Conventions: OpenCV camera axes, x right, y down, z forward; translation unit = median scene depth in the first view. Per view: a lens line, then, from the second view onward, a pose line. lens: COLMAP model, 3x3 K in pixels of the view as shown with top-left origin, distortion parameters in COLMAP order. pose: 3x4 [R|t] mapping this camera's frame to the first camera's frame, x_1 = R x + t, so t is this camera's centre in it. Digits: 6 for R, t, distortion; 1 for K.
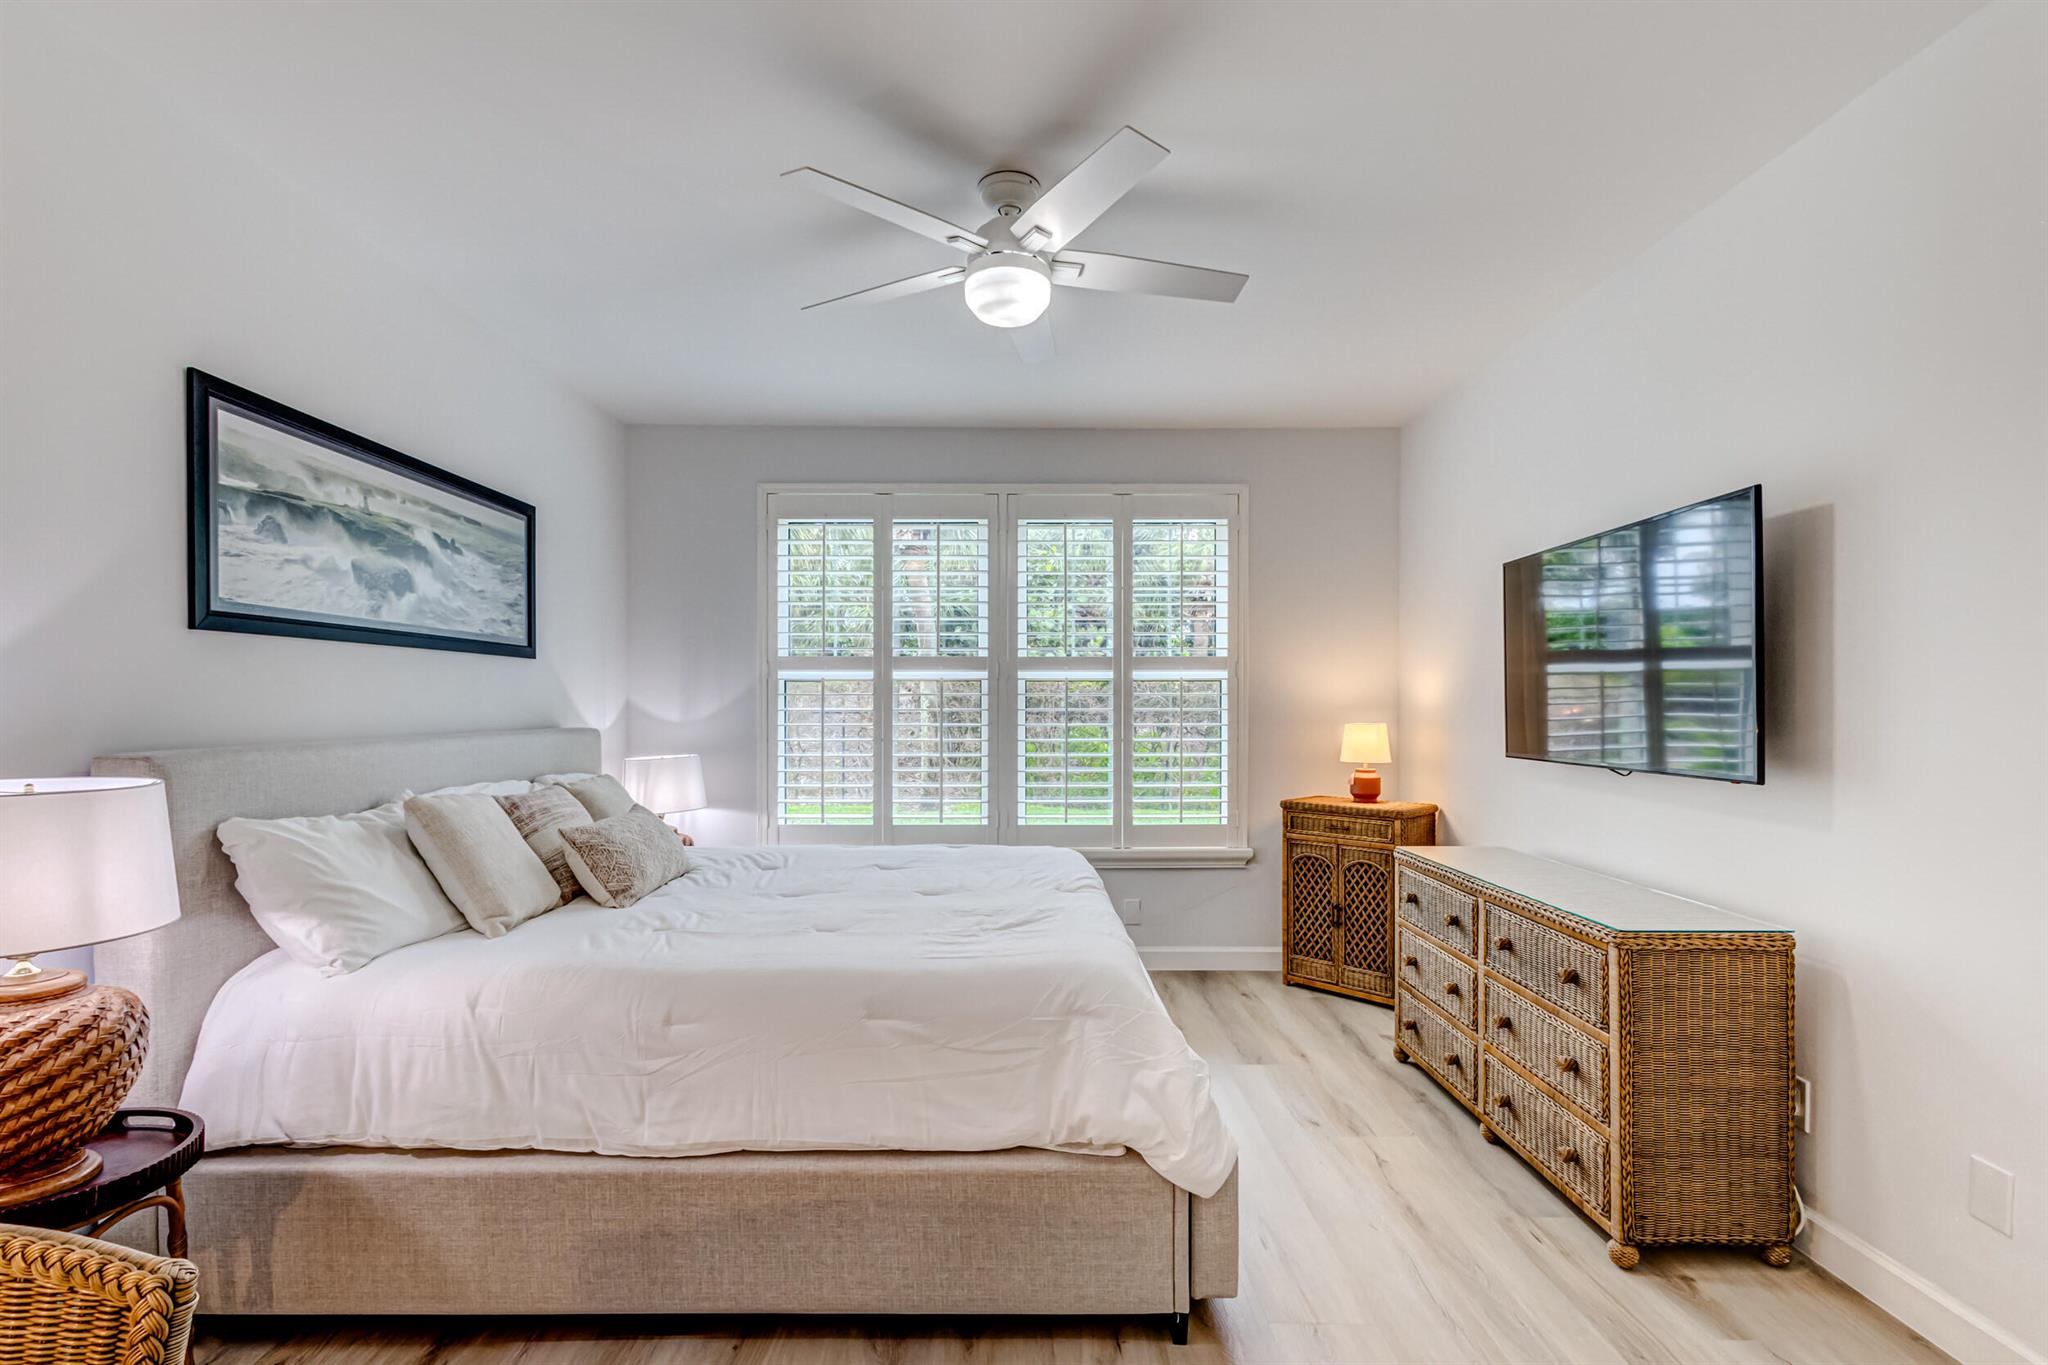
lens RADIAL K [[966.3, 0, 1016.1], [0, 966.3, 696.4], [0, 0, 1]] dist [0.010491, -0.000139]
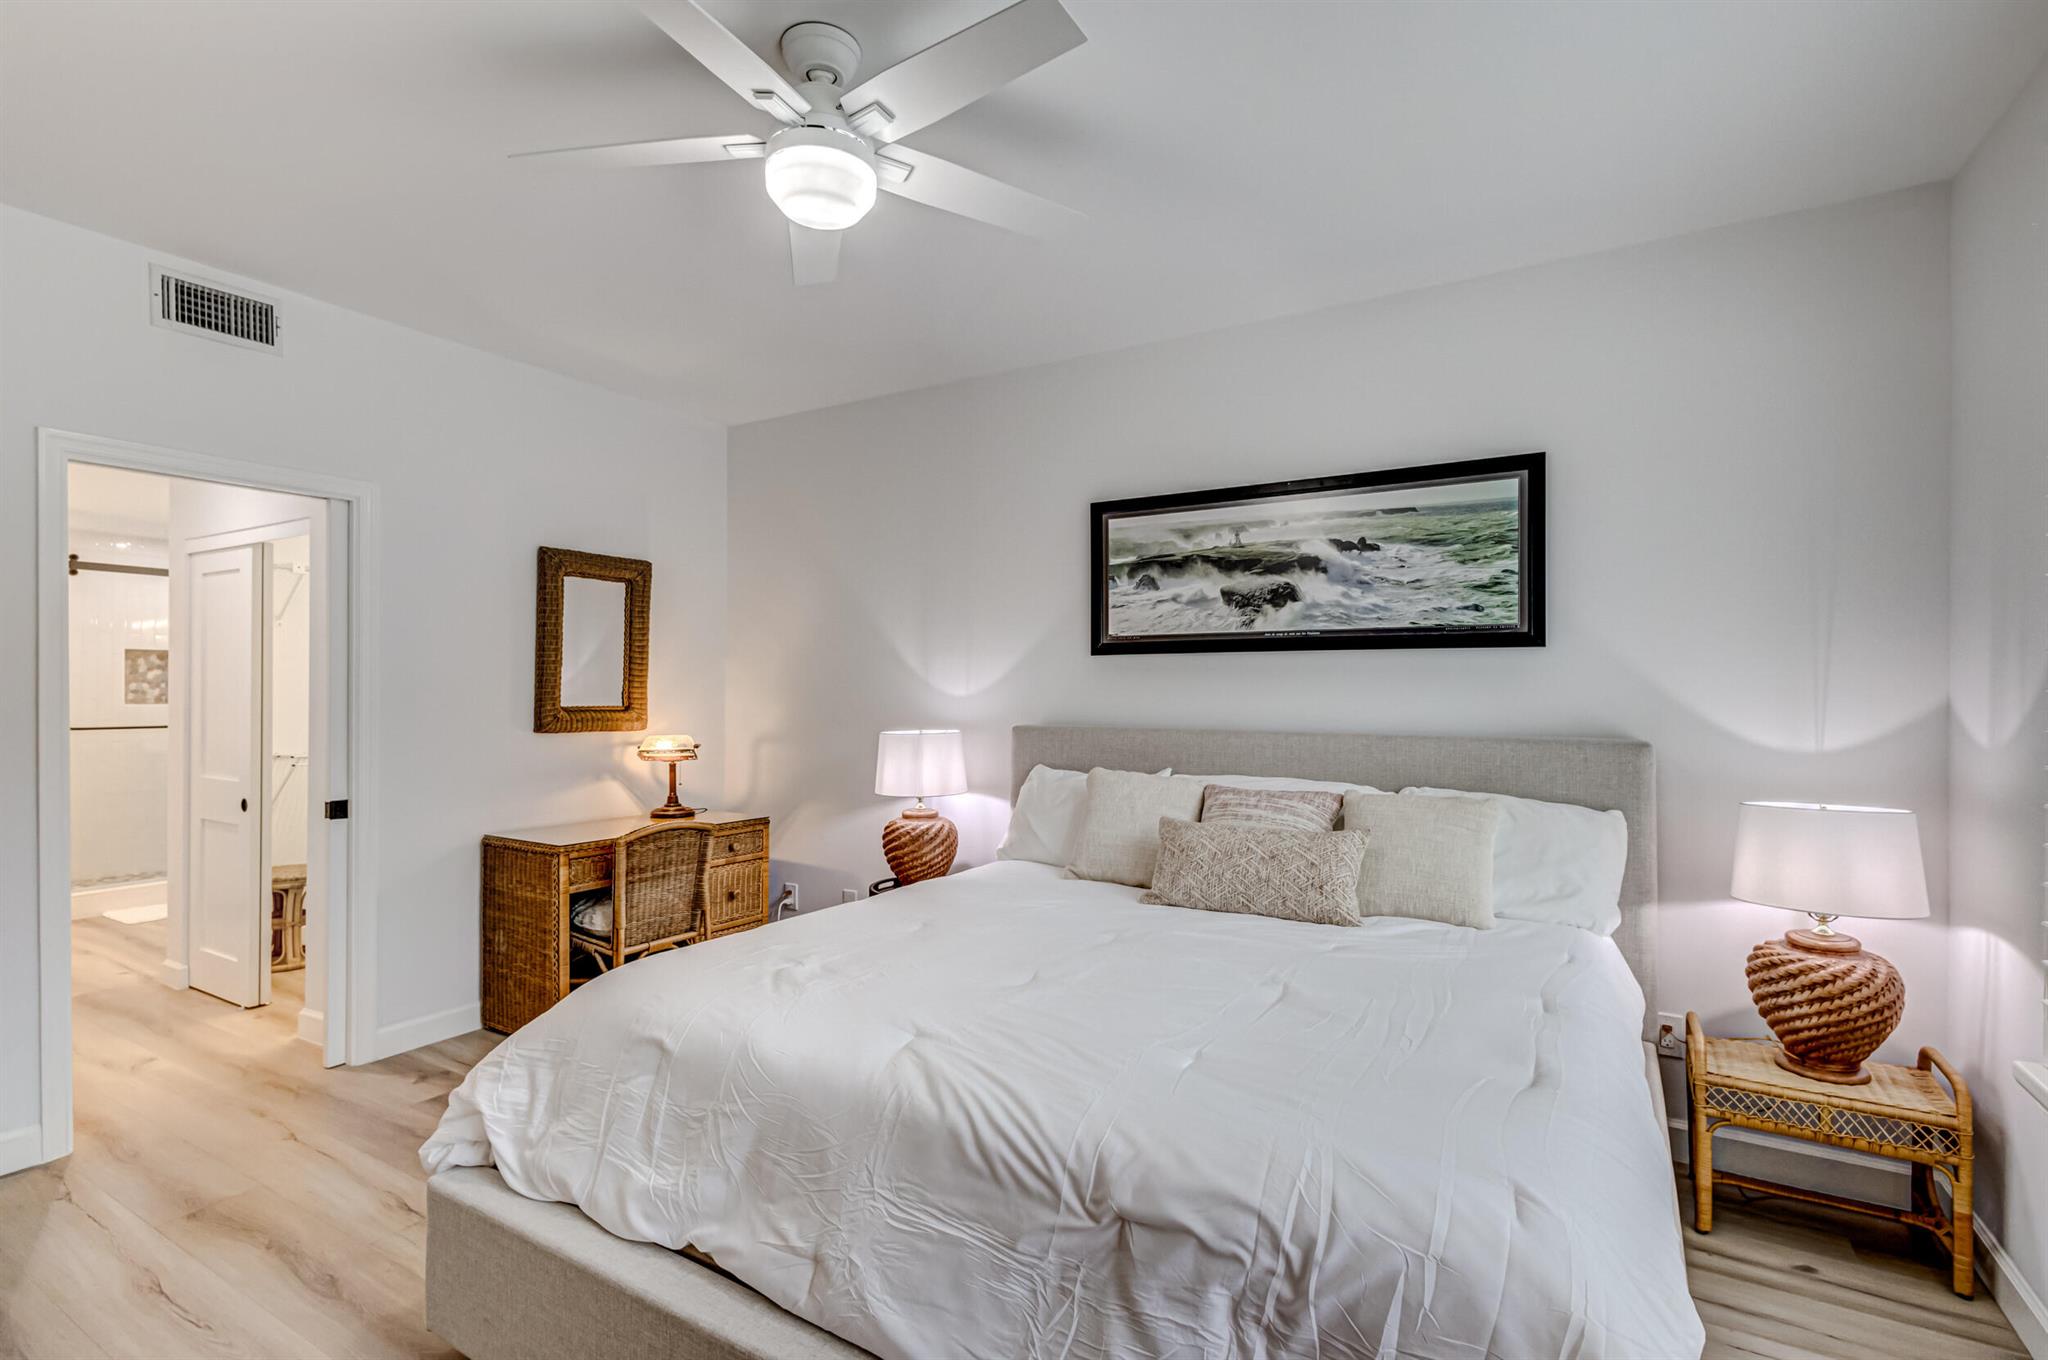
lens RADIAL K [[962.7, 0, 1026.7], [0, 962.7, 676.7], [0, 0, 1]] dist [0.012157, 0.000247]
pose [[-0.521467, -0.011807, -0.853190, 0.437339], [0.003007, 0.999873, -0.015675, -0.003902], [0.853266, -0.010739, -0.521365, 1.189464]]
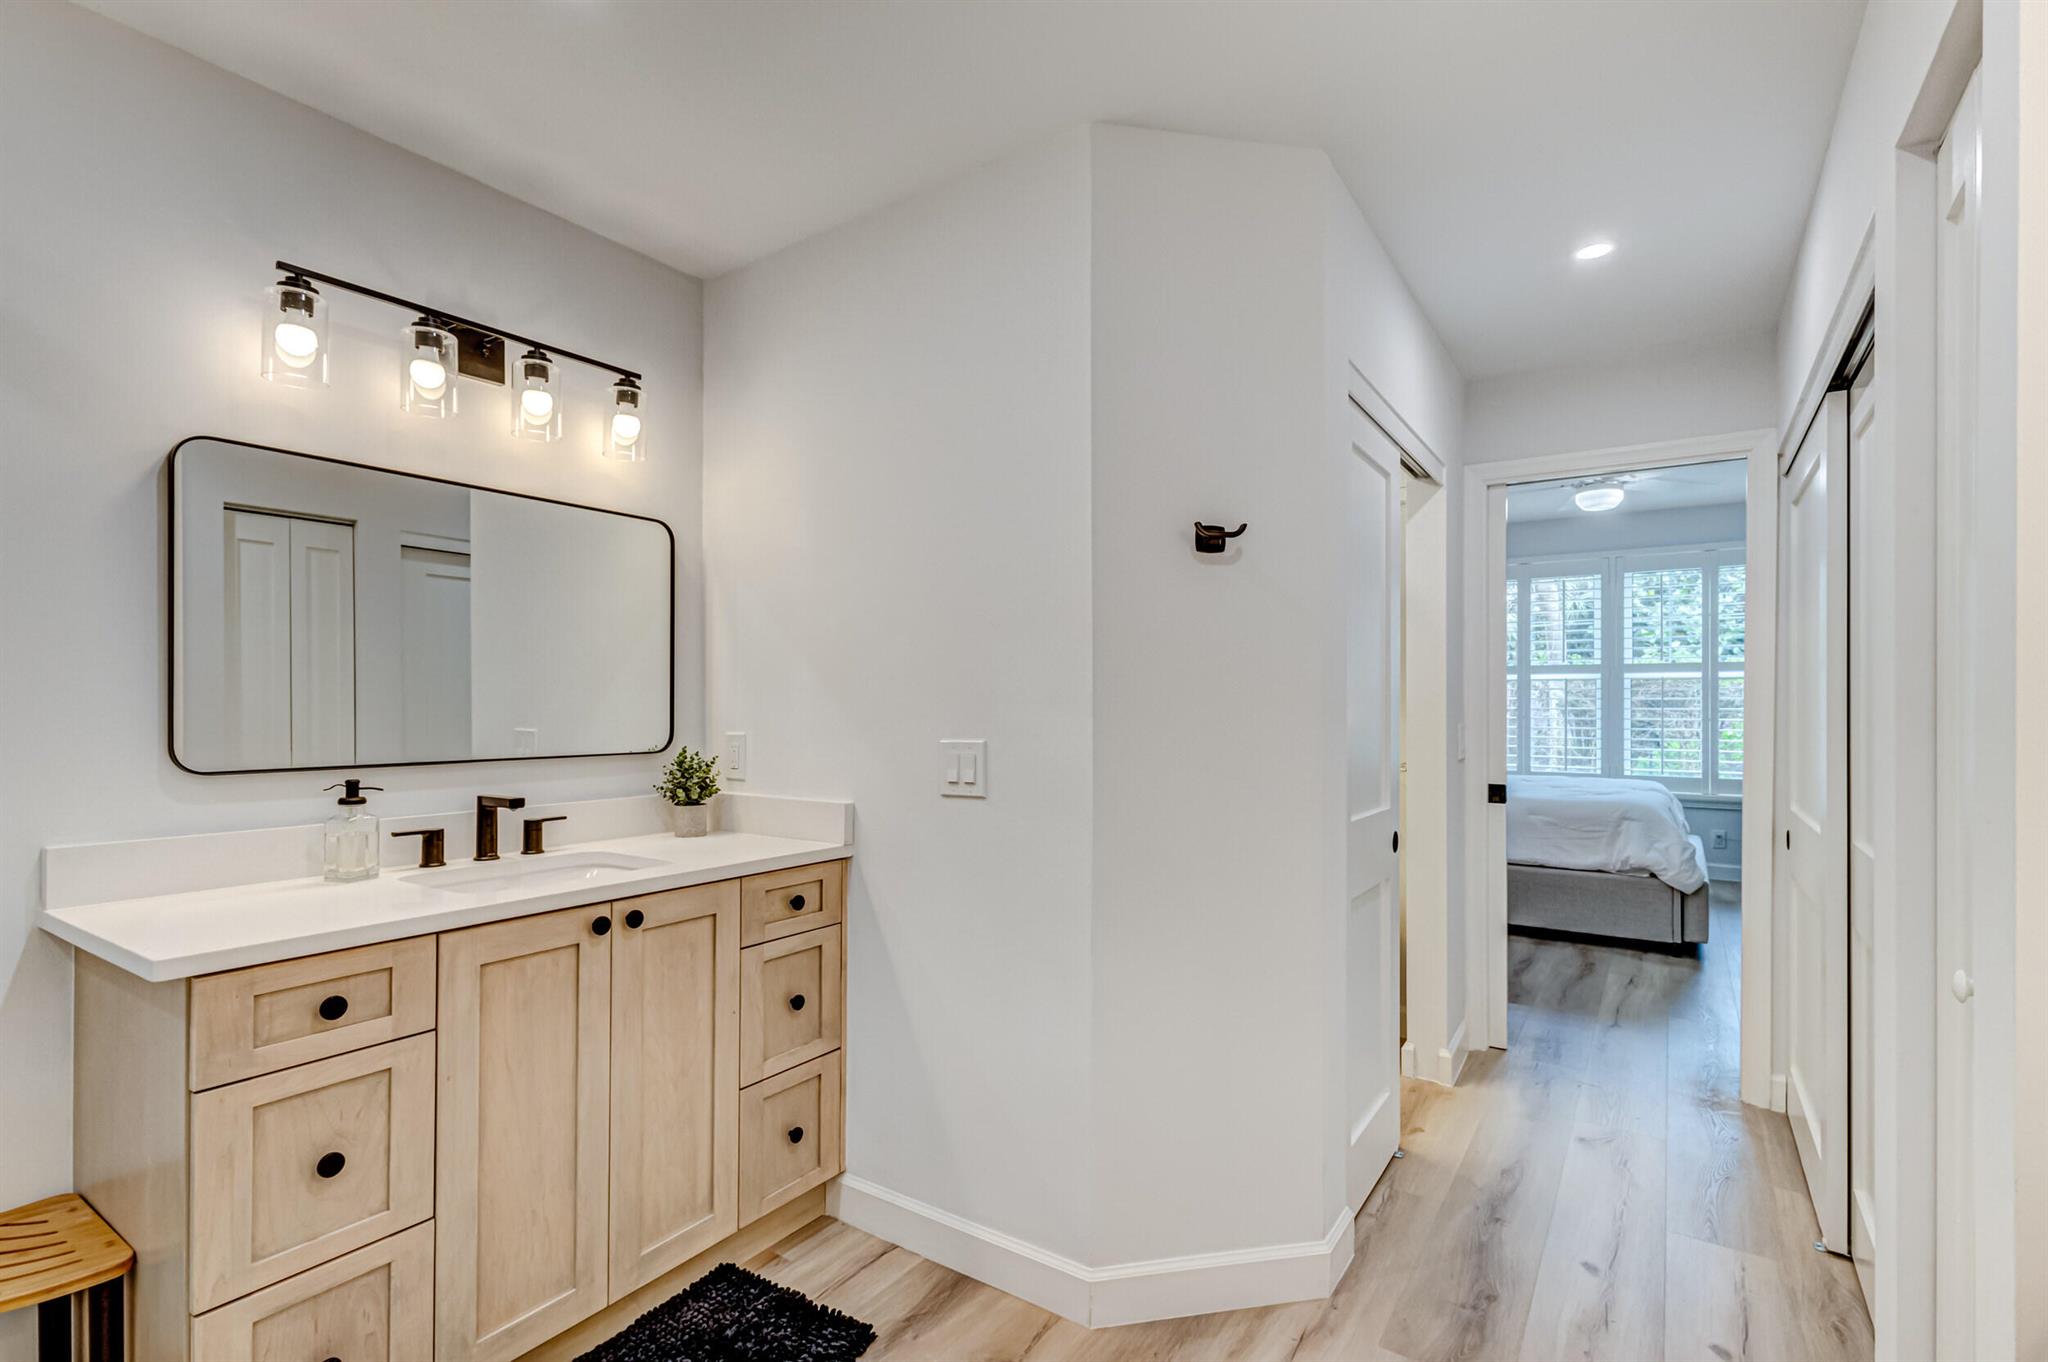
lens RADIAL K [[966.3, 0, 1016.1], [0, 966.3, 694.9], [0, 0, 1]] dist [0.010491, -0.000139]
pose [[0.825502, -0.002283, -0.564394, 0.103090], [0.000545, 0.999995, -0.003248, 0.016717], [0.564399, 0.002373, 0.825499, -1.112561]]
